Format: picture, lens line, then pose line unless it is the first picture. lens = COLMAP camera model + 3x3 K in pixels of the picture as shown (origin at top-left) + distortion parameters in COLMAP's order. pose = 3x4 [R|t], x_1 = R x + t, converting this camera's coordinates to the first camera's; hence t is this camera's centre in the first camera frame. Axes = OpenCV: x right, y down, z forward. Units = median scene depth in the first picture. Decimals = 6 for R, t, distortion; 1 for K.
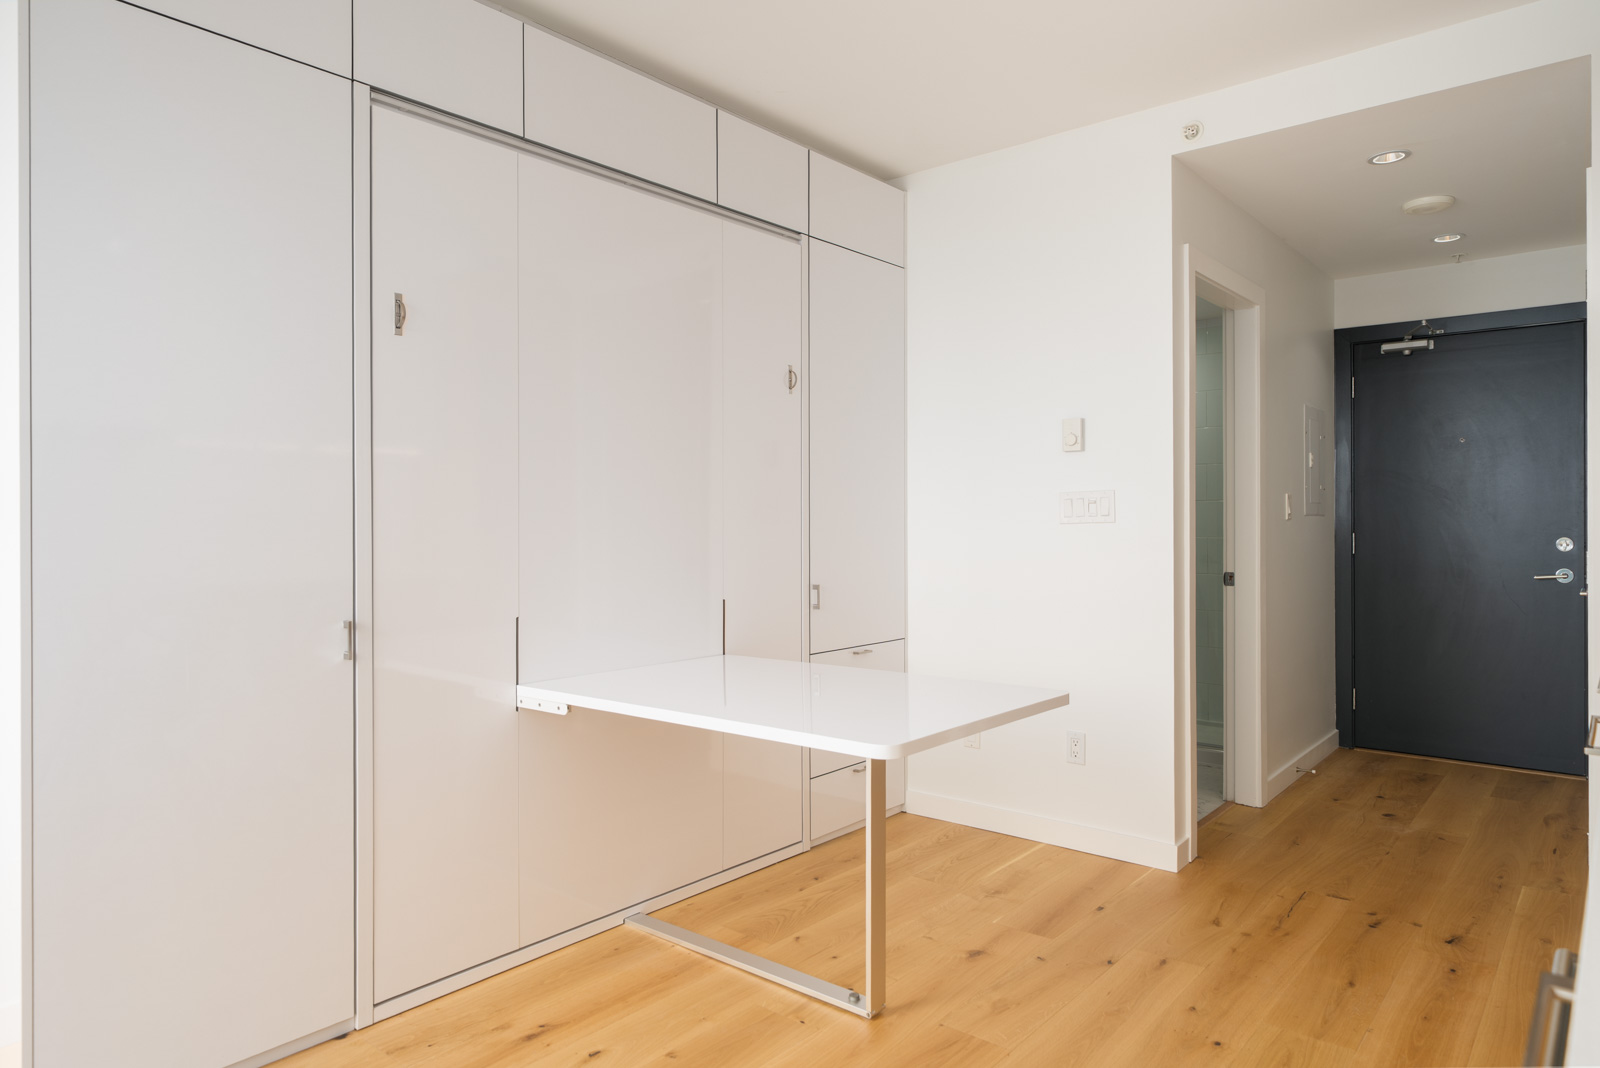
lens RADIAL K [[982.9, 0, 808.7], [0, 982.9, 529.3], [0, 0, 1]] dist [0.005753, 0.000815]
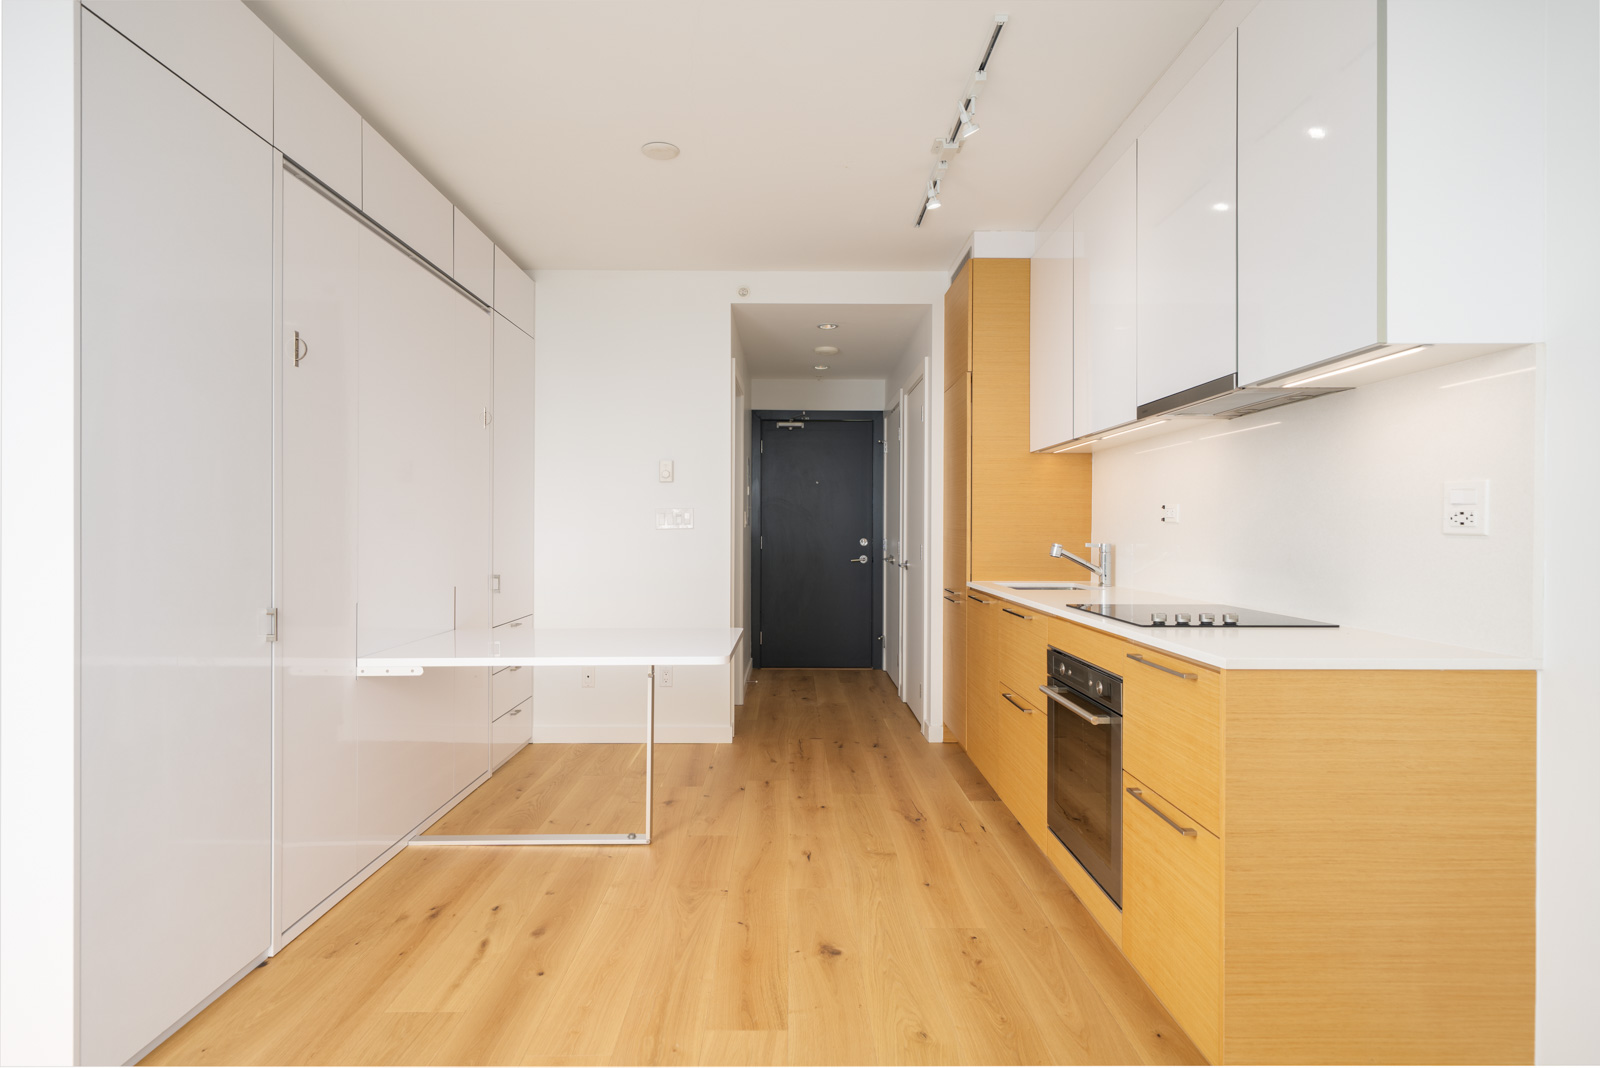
lens RADIAL K [[829.3, 0, 795.1], [0, 829.3, 534.0], [0, 0, 1]] dist [0.008349, -0.005383]
pose [[0.758254, 0.002140, 0.651956, -0.423670], [-0.001773, 0.999998, -0.001220, 0.002963], [-0.651957, -0.000231, 0.758256, -0.105477]]
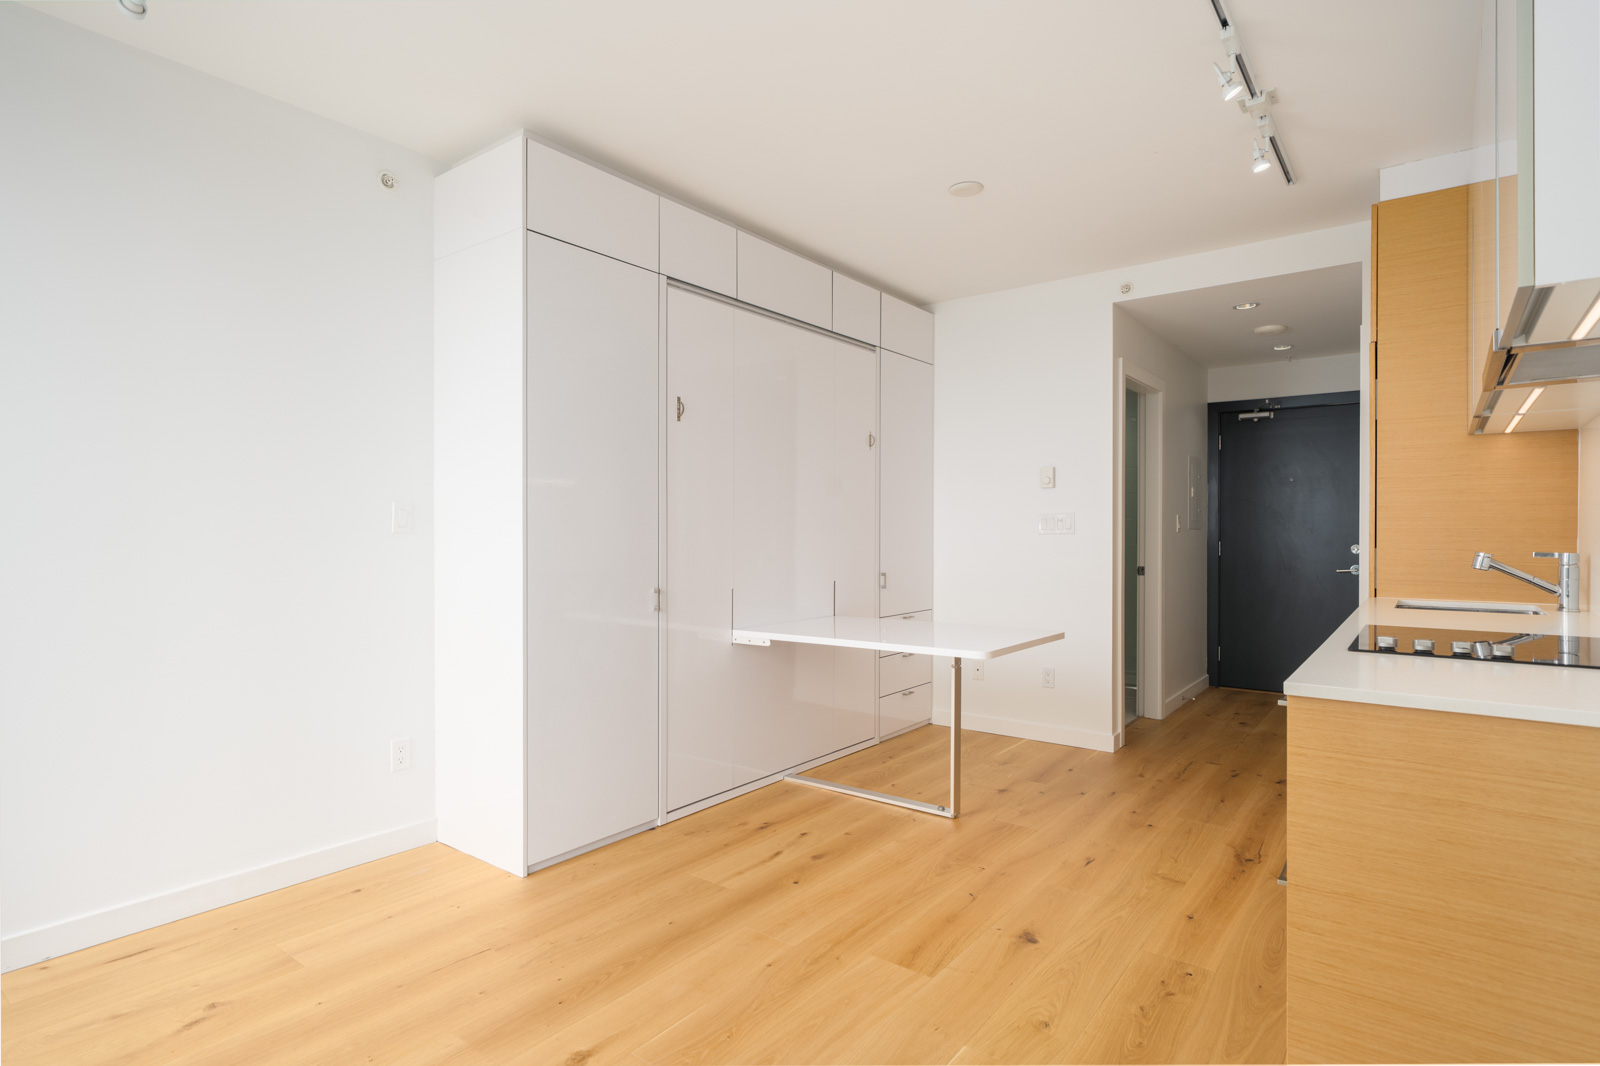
lens RADIAL K [[829.3, 0, 798.2], [0, 829.3, 542.6], [0, 0, 1]] dist [0.008349, -0.005383]
pose [[0.999009, 0.004215, 0.044305, -0.188721], [-0.004460, 0.999975, 0.005428, 0.002531], [-0.044281, -0.005620, 0.999003, -0.306385]]
